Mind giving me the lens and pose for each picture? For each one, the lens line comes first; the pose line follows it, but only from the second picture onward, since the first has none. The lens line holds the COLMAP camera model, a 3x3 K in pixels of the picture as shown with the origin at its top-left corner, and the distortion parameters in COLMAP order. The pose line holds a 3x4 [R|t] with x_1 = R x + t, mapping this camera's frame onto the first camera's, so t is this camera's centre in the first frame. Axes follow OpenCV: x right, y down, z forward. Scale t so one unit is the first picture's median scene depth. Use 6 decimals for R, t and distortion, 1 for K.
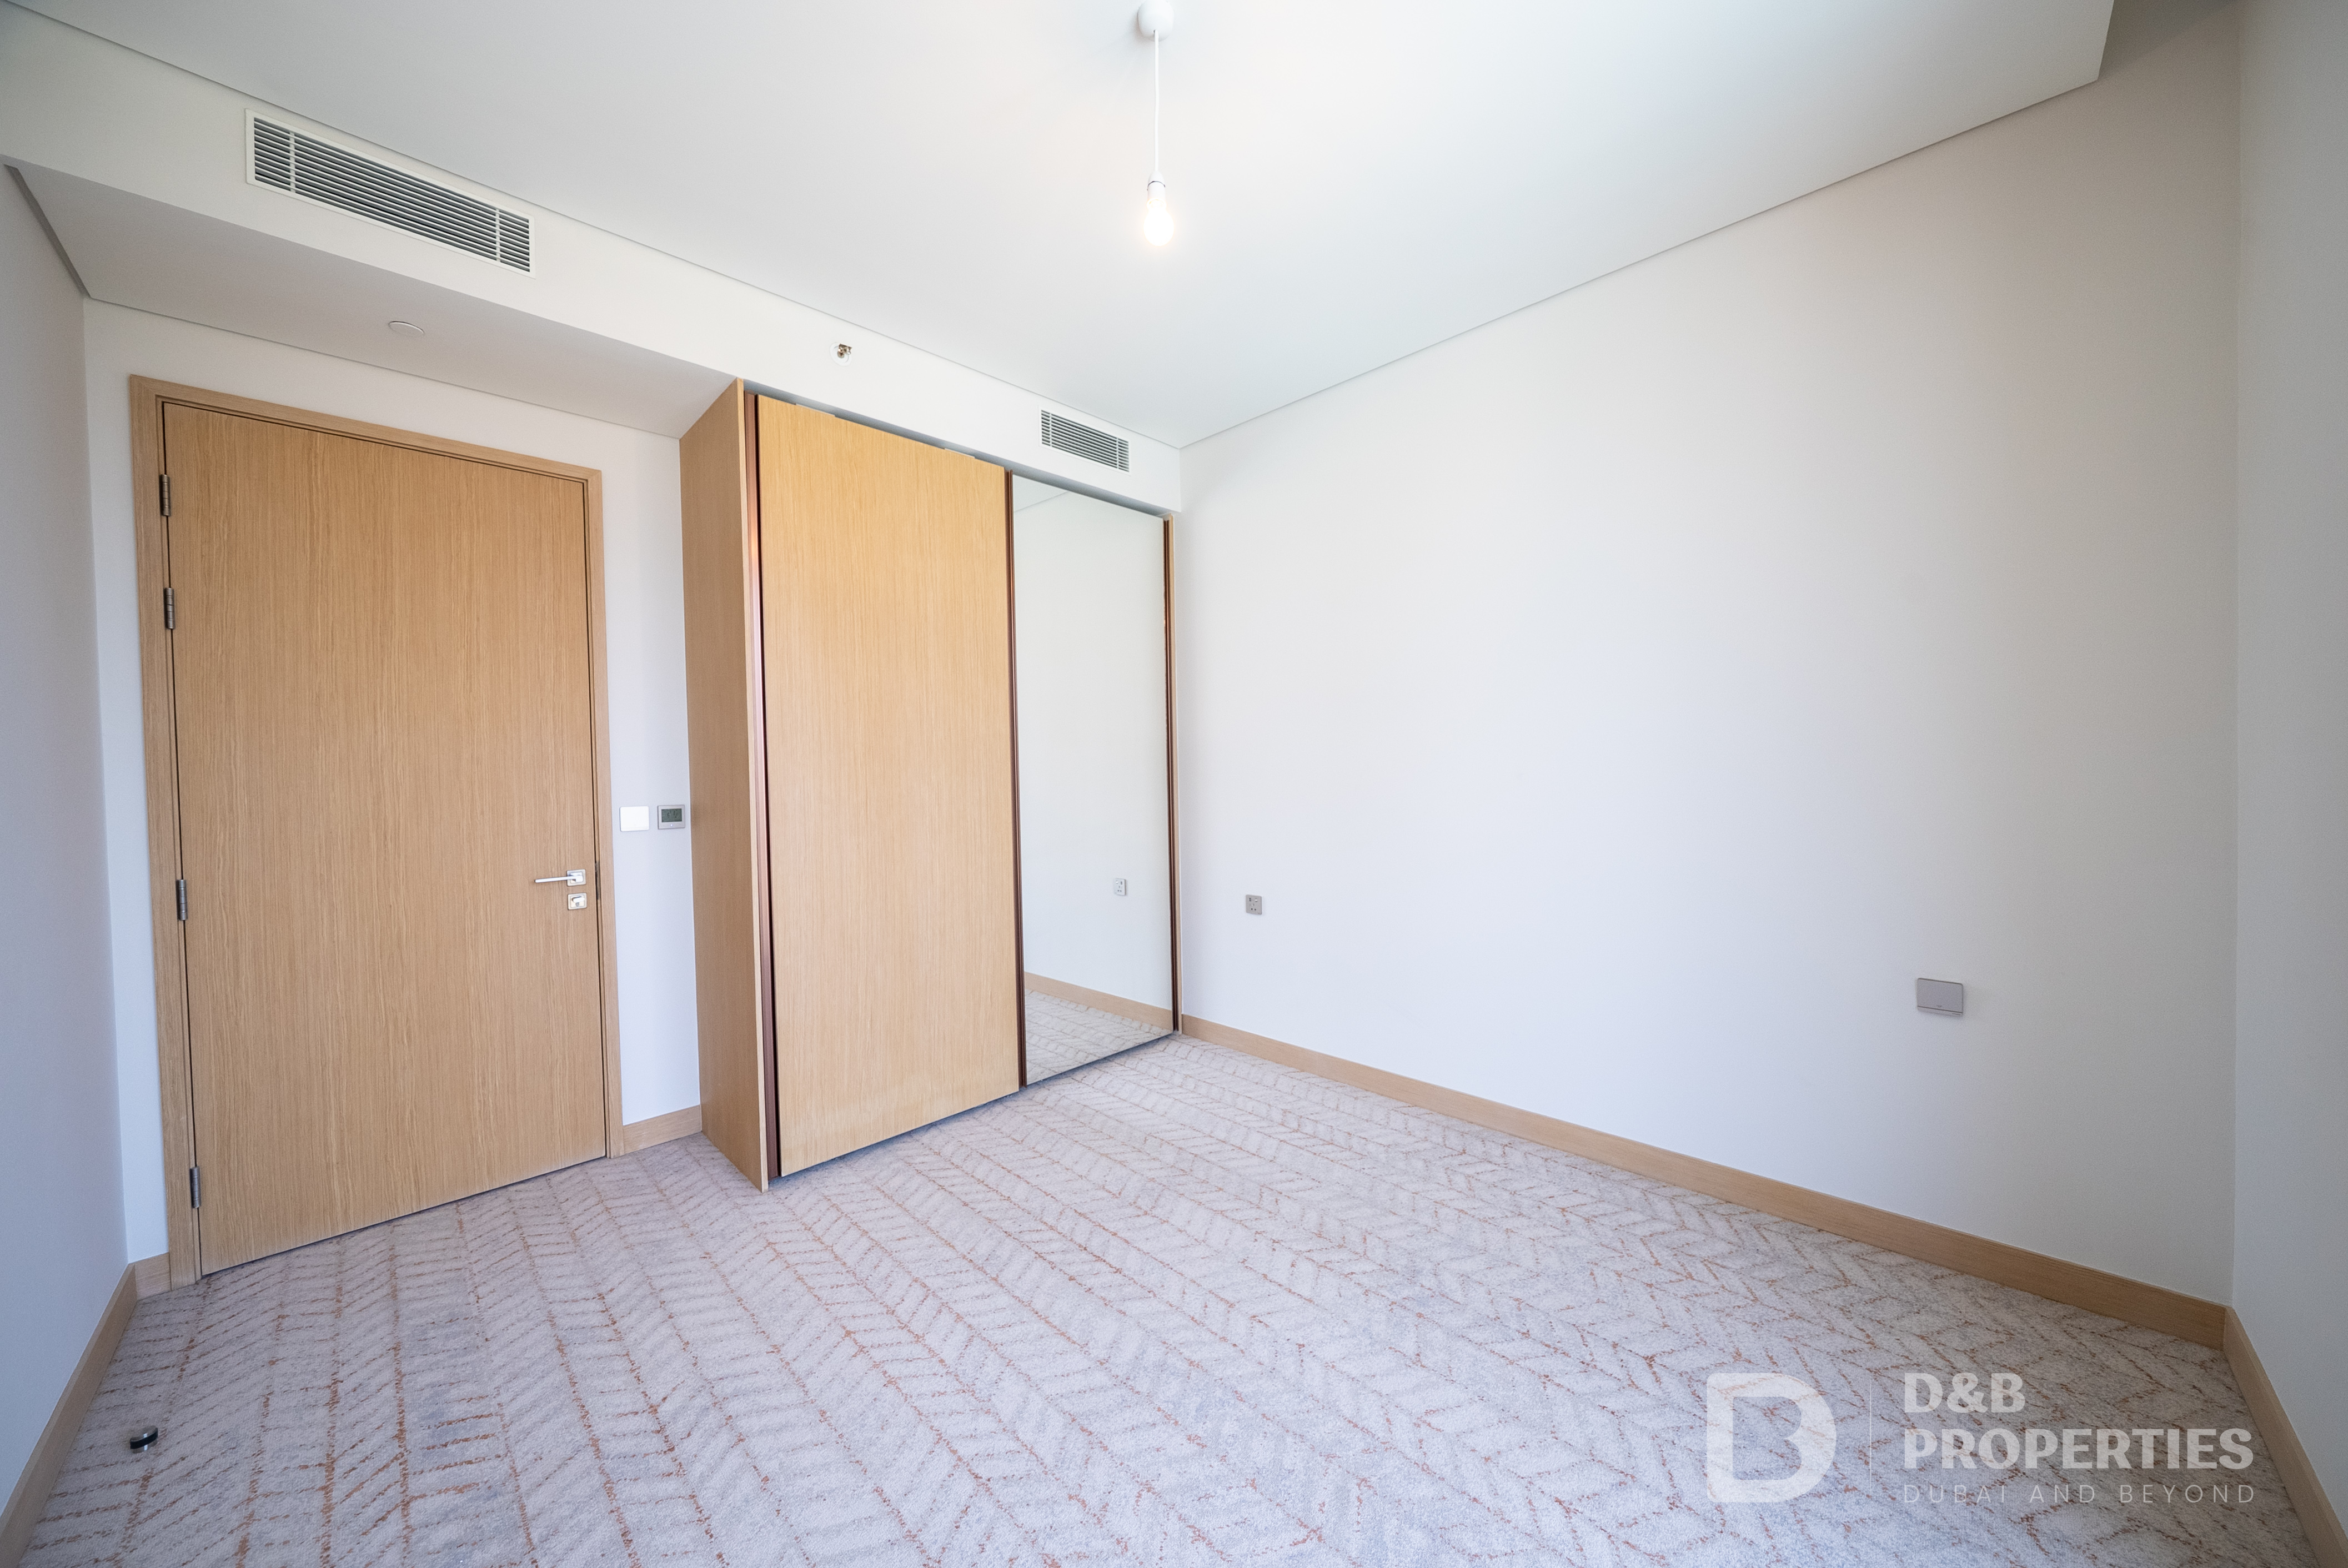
lens RADIAL K [[796.8, 0, 1174.9], [0, 796.8, 780.1], [0, 0, 1]] dist [-0.005489, -0.000264]
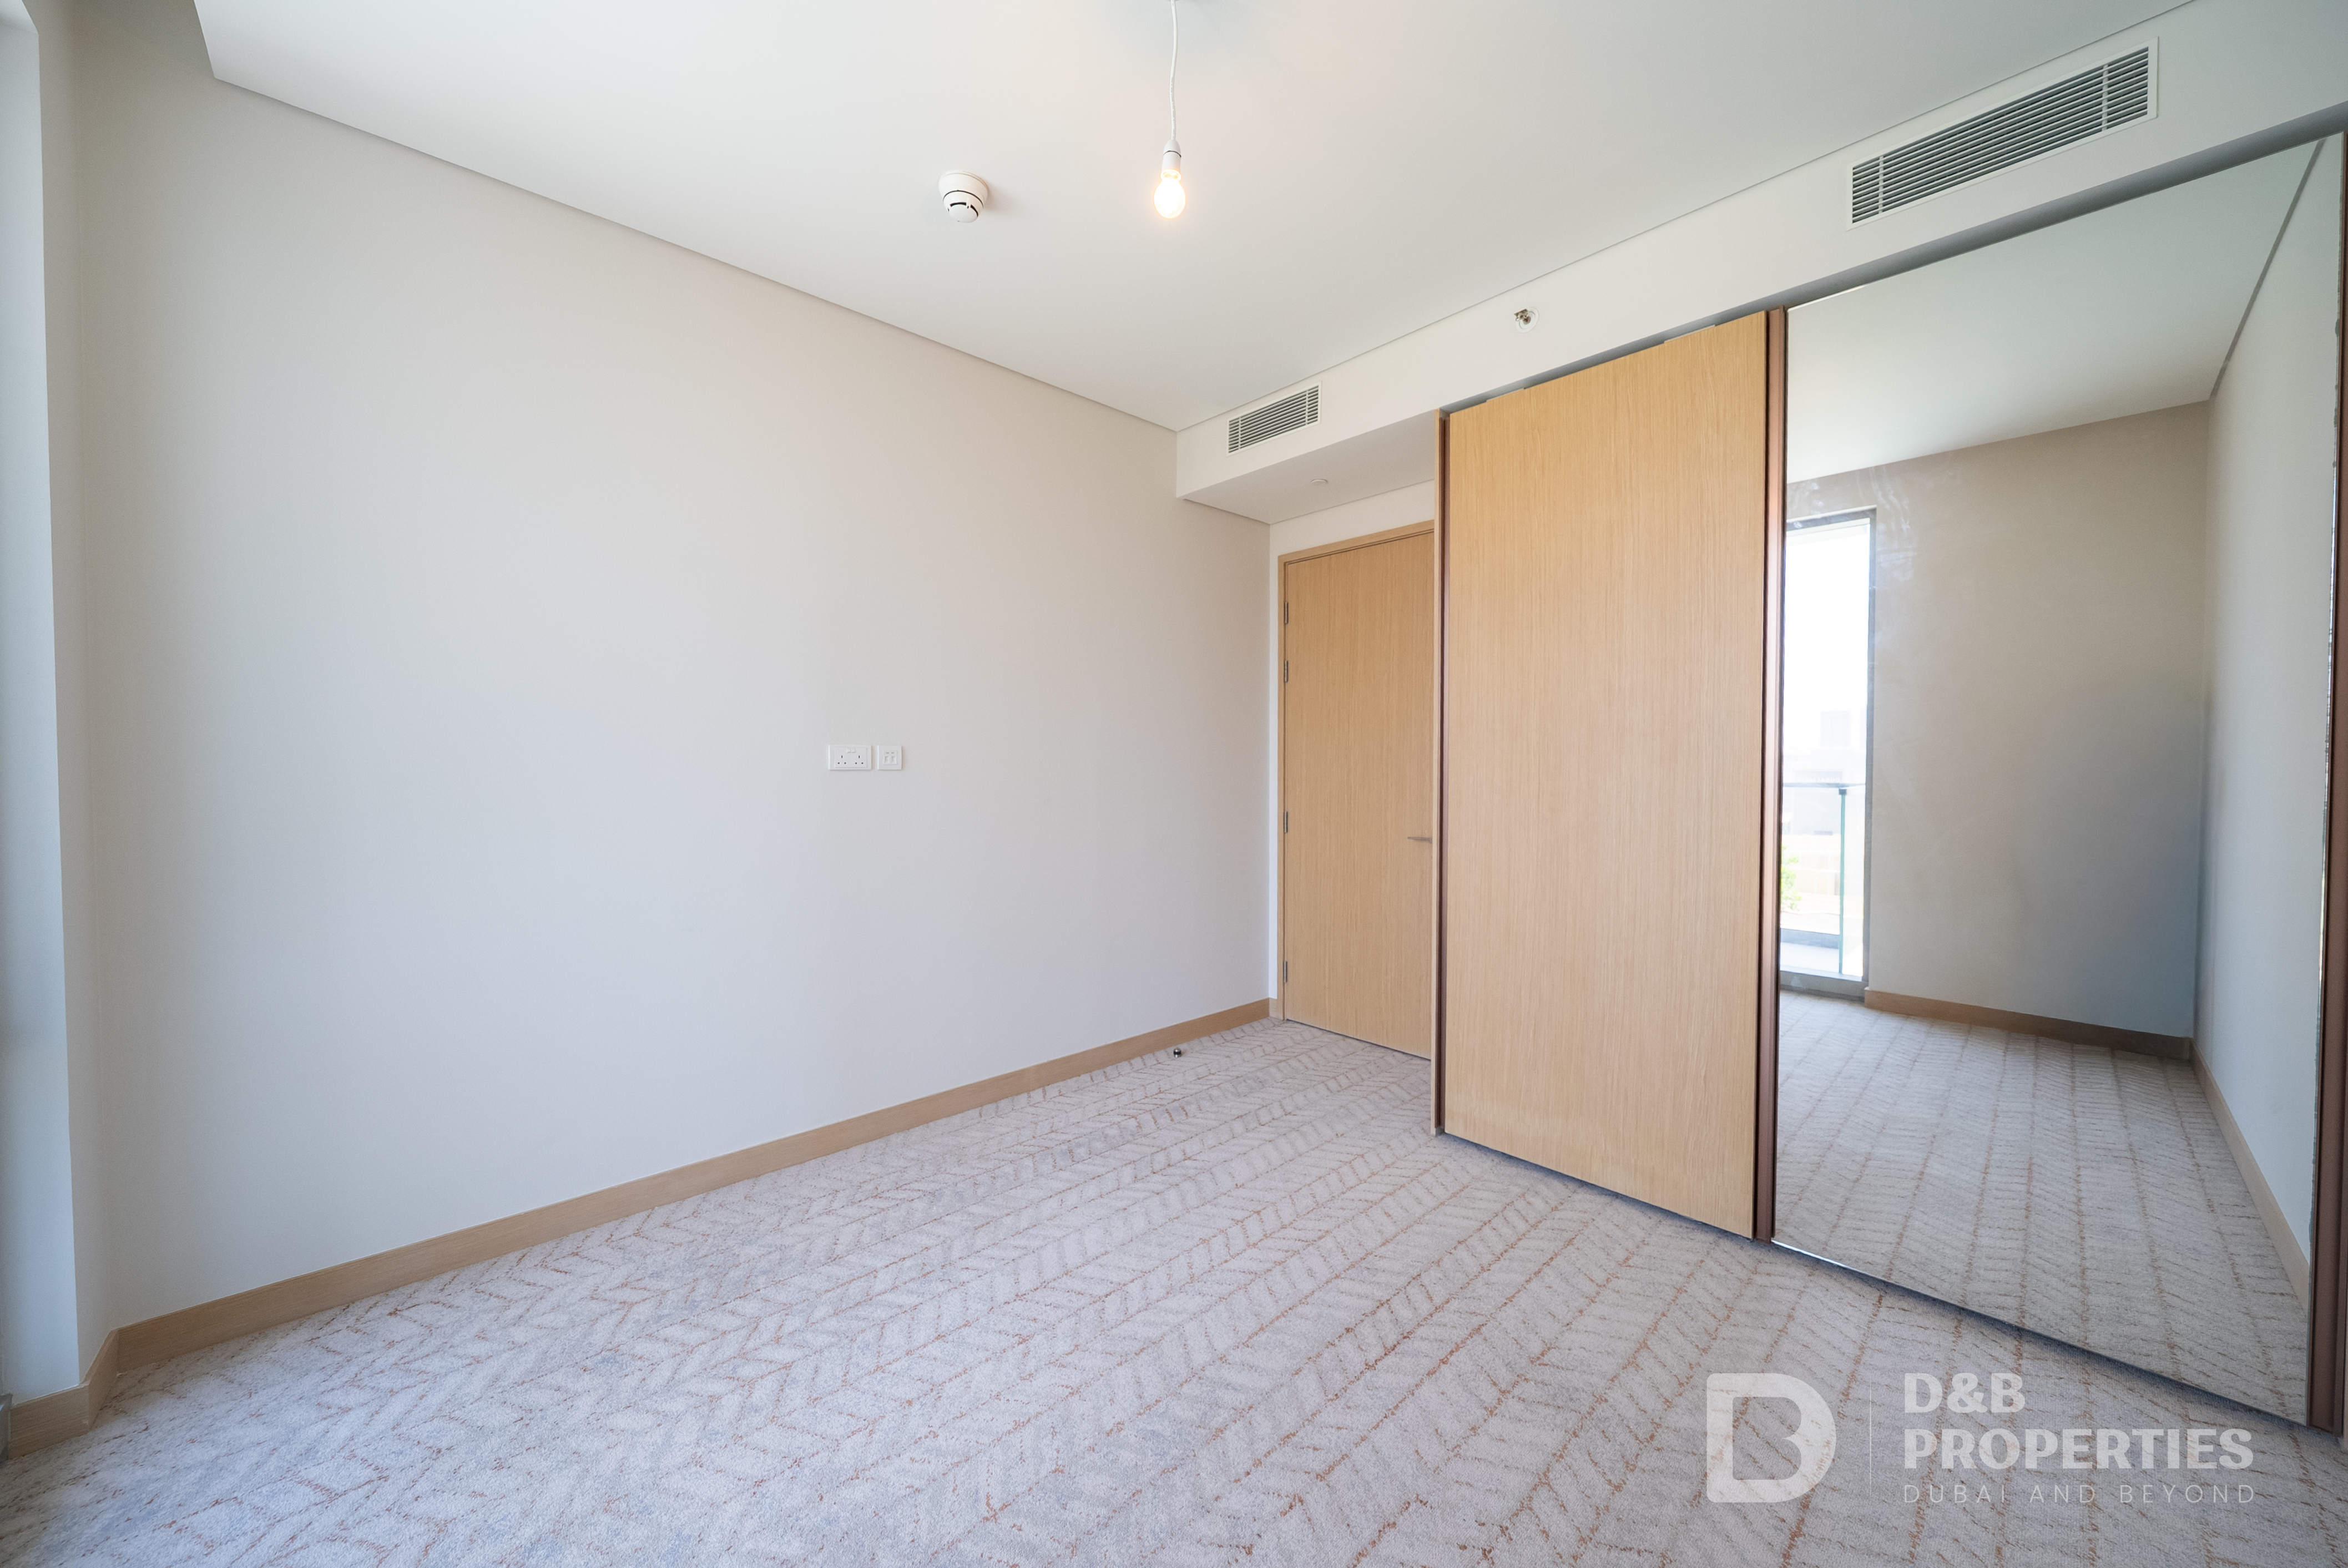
lens RADIAL K [[823.3, 0, 1178.8], [0, 823.3, 781.0], [0, 0, 1]] dist [-0.004257, -0.000368]
pose [[-0.034983, 0.041943, -0.998507, 0.764083], [-0.017638, 0.998937, 0.042579, -0.029091], [0.999232, 0.019101, -0.034206, 0.811549]]
